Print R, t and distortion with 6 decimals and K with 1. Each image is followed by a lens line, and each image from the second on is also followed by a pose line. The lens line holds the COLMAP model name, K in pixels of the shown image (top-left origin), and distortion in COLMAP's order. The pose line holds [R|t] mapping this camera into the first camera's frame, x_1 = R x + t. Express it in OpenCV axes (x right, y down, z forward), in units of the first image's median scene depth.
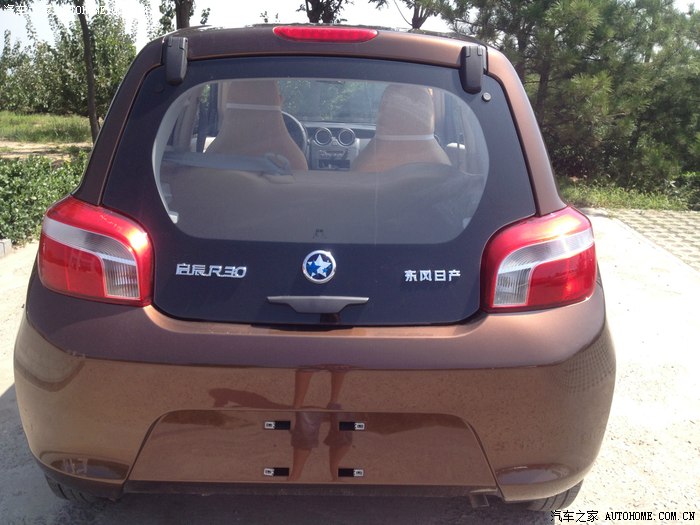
lens RADIAL K [[703.3, 0, 341.8], [0, 703.3, 279.8], [0, 0, 1]] dist [0.017384, 0.000000]
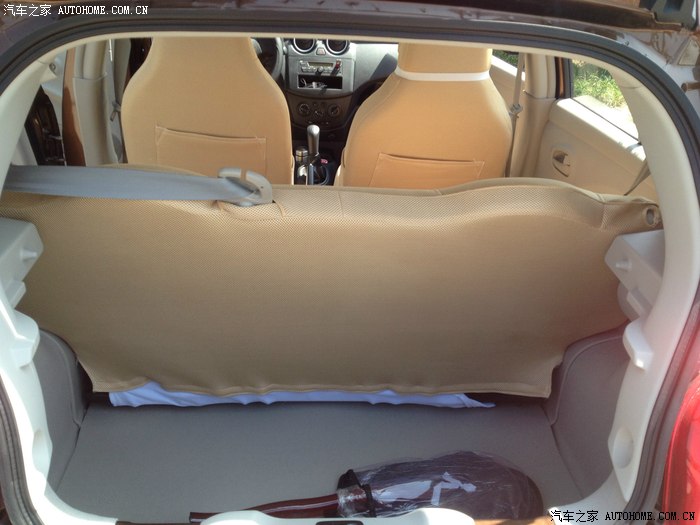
lens RADIAL K [[705.9, 0, 347.1], [0, 705.9, 292.6], [0, 0, 1]] dist [-0.018224, 0.000000]
pose [[0.998272, -0.002994, 0.058687, -0.026334], [-0.009230, 0.978318, 0.206903, -0.104971], [-0.058034, -0.207088, 0.976600, 0.258051]]
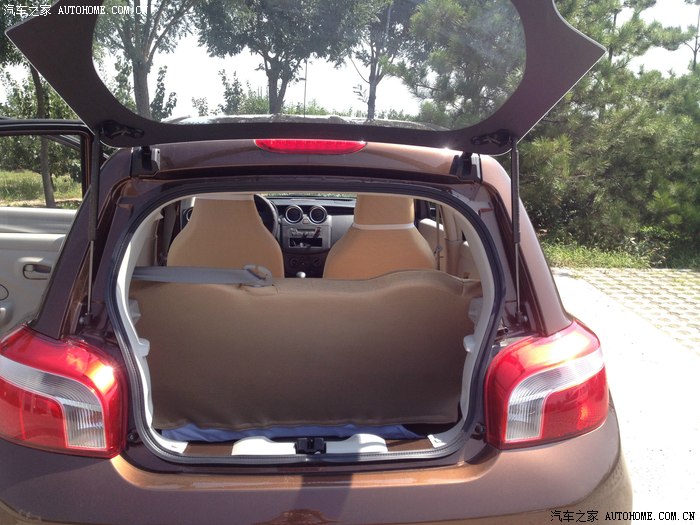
lens RADIAL K [[703.3, 0, 347.8], [0, 703.3, 272.1], [0, 0, 1]] dist [0.017384, 0.000000]
pose [[0.997502, -0.018836, 0.068075, -0.019920], [0.023851, 0.997001, -0.073628, -0.052987], [-0.066484, 0.075067, 0.994960, 0.043110]]
